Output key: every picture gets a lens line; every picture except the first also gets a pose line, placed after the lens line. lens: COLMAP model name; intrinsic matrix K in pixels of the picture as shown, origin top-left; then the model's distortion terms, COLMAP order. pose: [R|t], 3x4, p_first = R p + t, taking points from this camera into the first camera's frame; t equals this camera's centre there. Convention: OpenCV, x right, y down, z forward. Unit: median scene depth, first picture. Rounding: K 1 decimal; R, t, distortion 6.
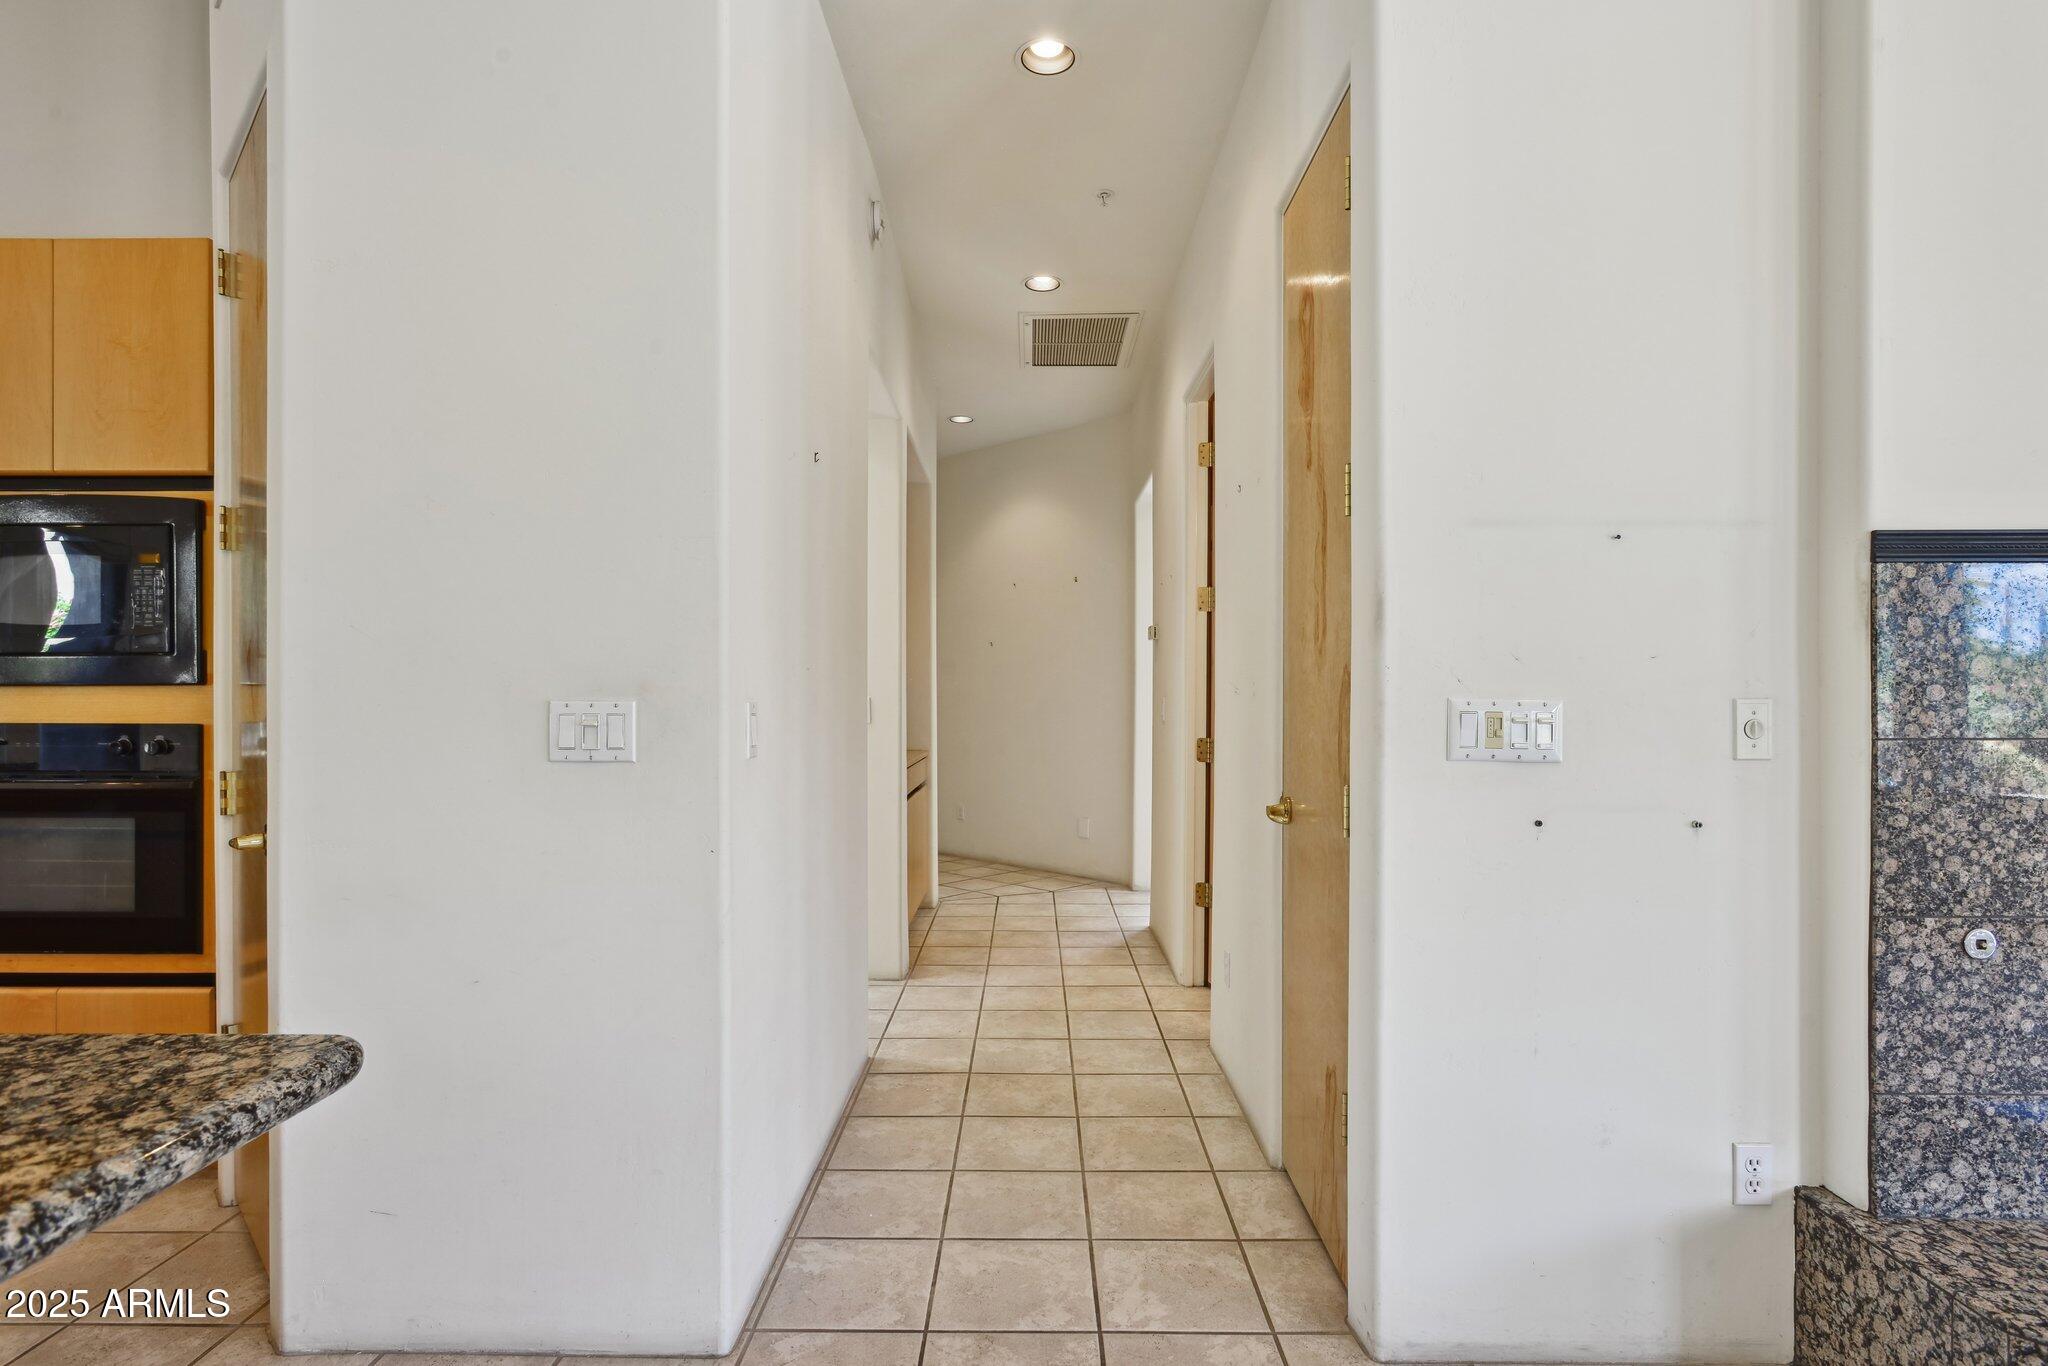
lens RADIAL K [[1014.7, 0, 1024.8], [0, 1014.7, 694.6], [0, 0, 1]] dist [-0.000892, 0.000046]
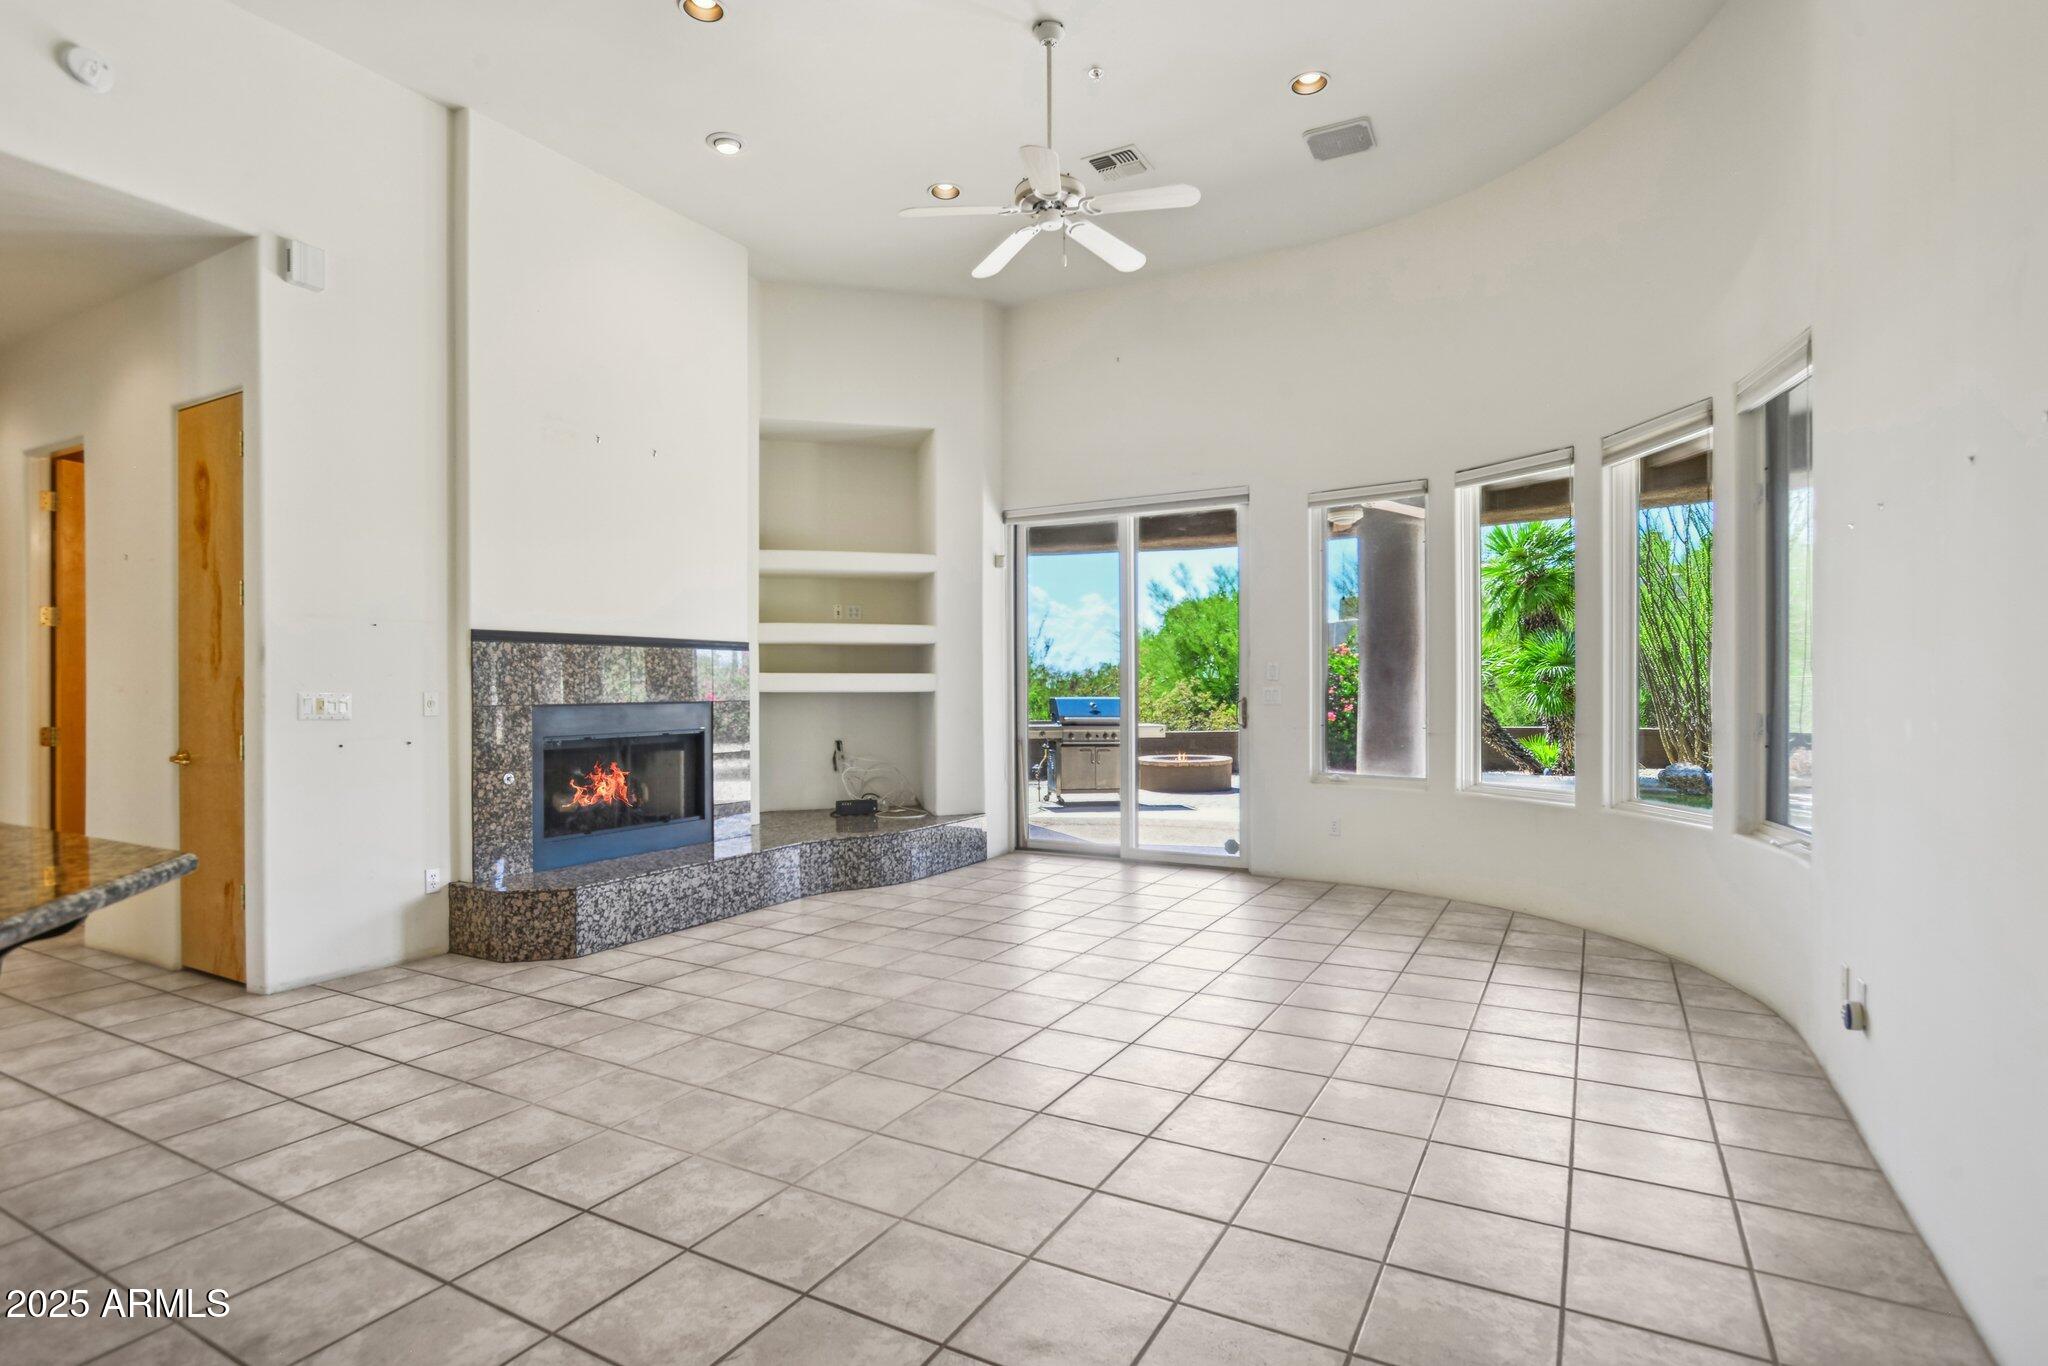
lens RADIAL K [[1052.5, 0, 989.0], [0, 1052.5, 688.2], [0, 0, 1]] dist [-0.000889, 0.000179]
pose [[0.502960, -0.004822, 0.864296, -0.888966], [0.007165, 0.999973, 0.001409, 0.001512], [-0.864280, 0.005484, 0.502981, -1.592493]]
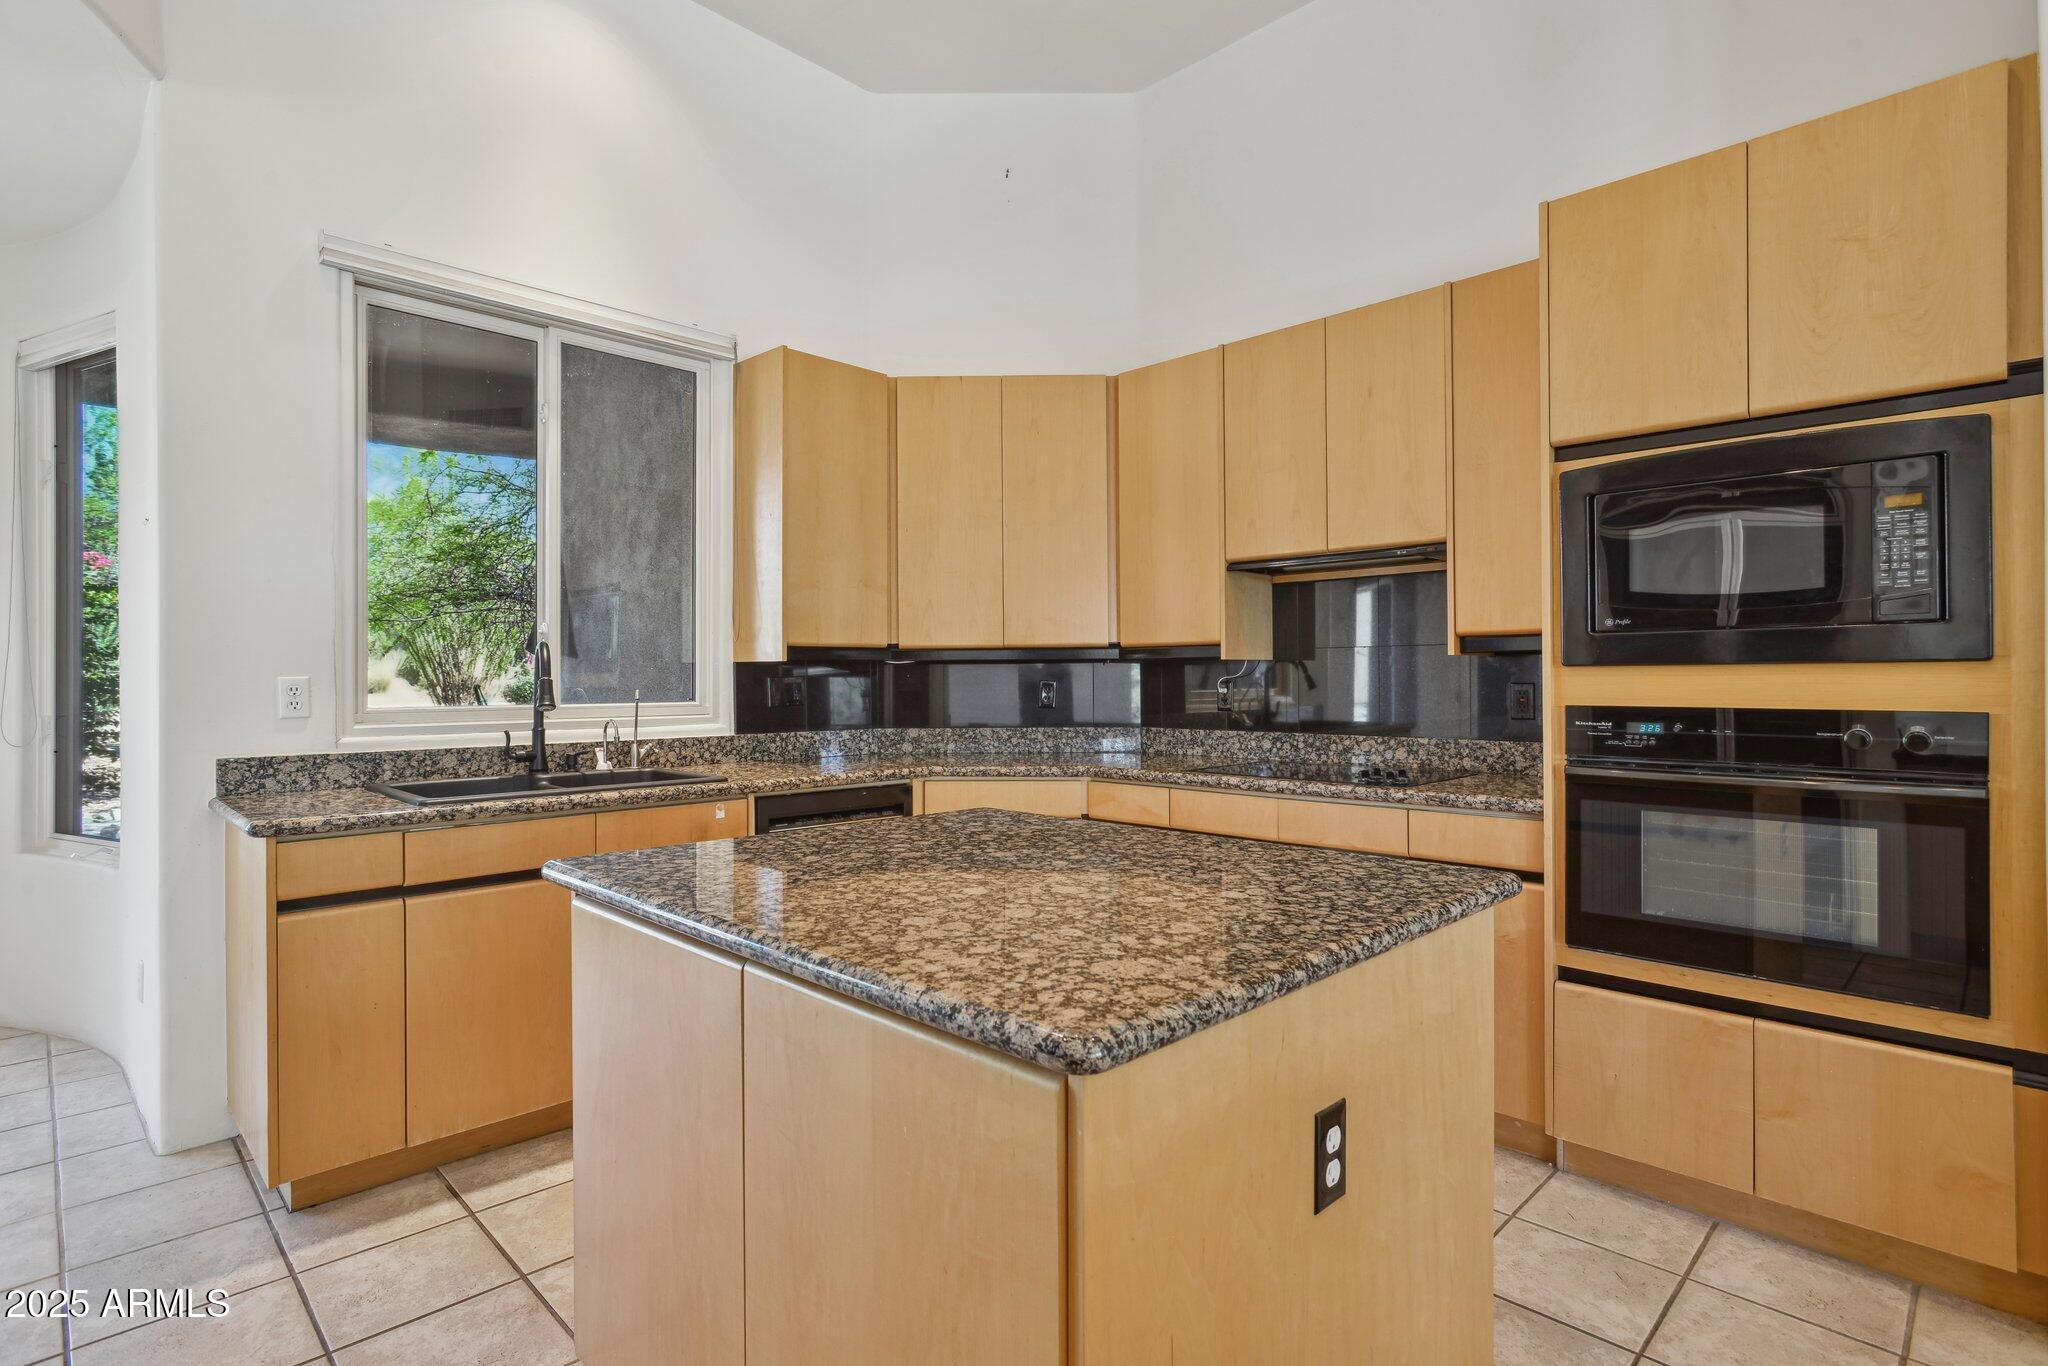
lens RADIAL K [[1021.8, 0, 1020.4], [0, 1021.8, 668.3], [0, 0, 1]] dist [-0.003752, 0.000173]
pose [[0.706789, -0.010428, -0.707348, -1.224545], [0.004509, 0.999937, -0.010236, 0.000680], [0.707410, 0.004045, 0.706791, -0.063111]]
